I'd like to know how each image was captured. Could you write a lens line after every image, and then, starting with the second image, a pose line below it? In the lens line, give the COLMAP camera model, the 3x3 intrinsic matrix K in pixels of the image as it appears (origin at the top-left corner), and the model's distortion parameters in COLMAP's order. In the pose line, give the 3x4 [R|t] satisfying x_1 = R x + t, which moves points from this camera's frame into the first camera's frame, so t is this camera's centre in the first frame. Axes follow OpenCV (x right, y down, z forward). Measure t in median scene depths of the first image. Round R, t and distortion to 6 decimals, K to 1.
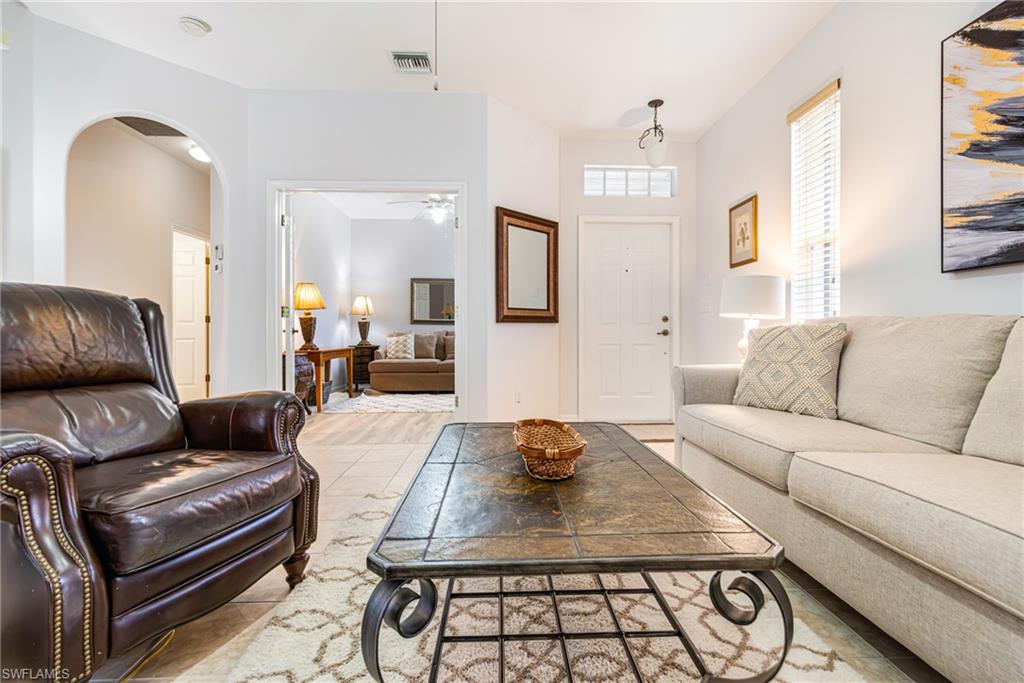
lens RADIAL K [[441.1, 0, 508.4], [0, 441.1, 335.9], [0, 0, 1]] dist [0.000266, 0.000455]
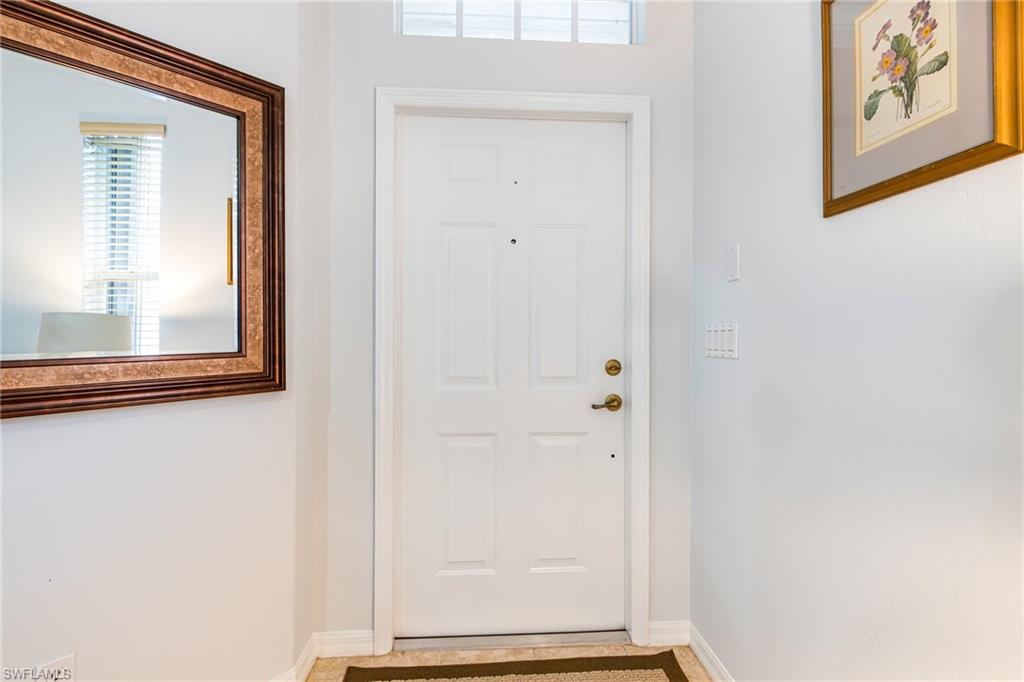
lens RADIAL K [[441.1, 0, 508.4], [0, 441.1, 335.4], [0, 0, 1]] dist [0.000266, 0.000455]
pose [[0.999565, 0.001714, 0.029456, 0.273870], [-0.001884, 0.999982, 0.005728, -0.074168], [-0.029445, -0.005781, 0.999550, 0.669211]]
